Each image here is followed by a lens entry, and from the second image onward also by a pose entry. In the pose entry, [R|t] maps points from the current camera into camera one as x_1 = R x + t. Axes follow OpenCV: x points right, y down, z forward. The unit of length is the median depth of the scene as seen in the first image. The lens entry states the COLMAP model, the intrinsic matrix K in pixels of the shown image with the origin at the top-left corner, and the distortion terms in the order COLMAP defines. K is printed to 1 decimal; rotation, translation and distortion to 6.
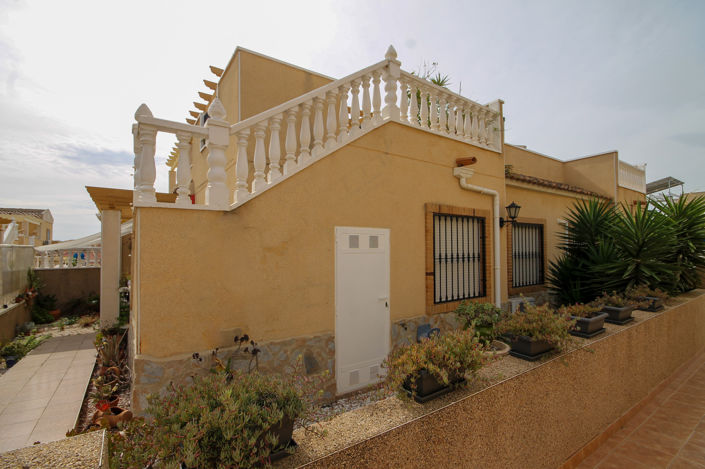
lens RADIAL K [[335.1, 0, 351.9], [0, 335.1, 236.8], [0, 0, 1]] dist [0.000049, 0.000530]
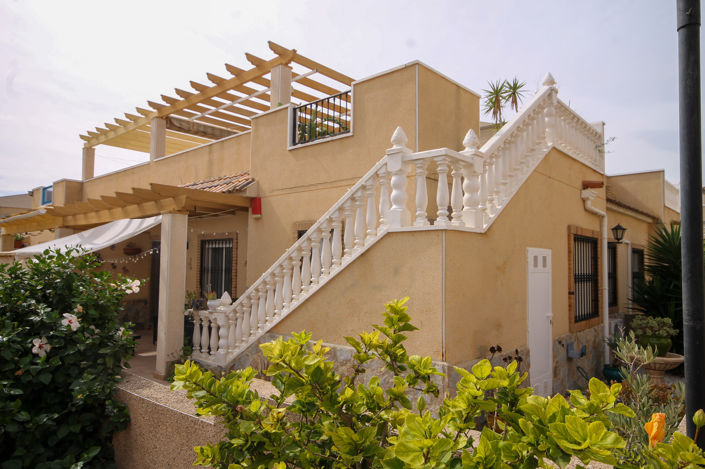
lens RADIAL K [[476.8, 0, 353.0], [0, 476.8, 233.8], [0, 0, 1]] dist [0.000391, -0.001564]
pose [[0.974481, 0.032080, 0.222164, -0.697980], [-0.026522, 0.999257, -0.027956, -0.012642], [-0.222896, 0.021351, 0.974608, -0.265625]]
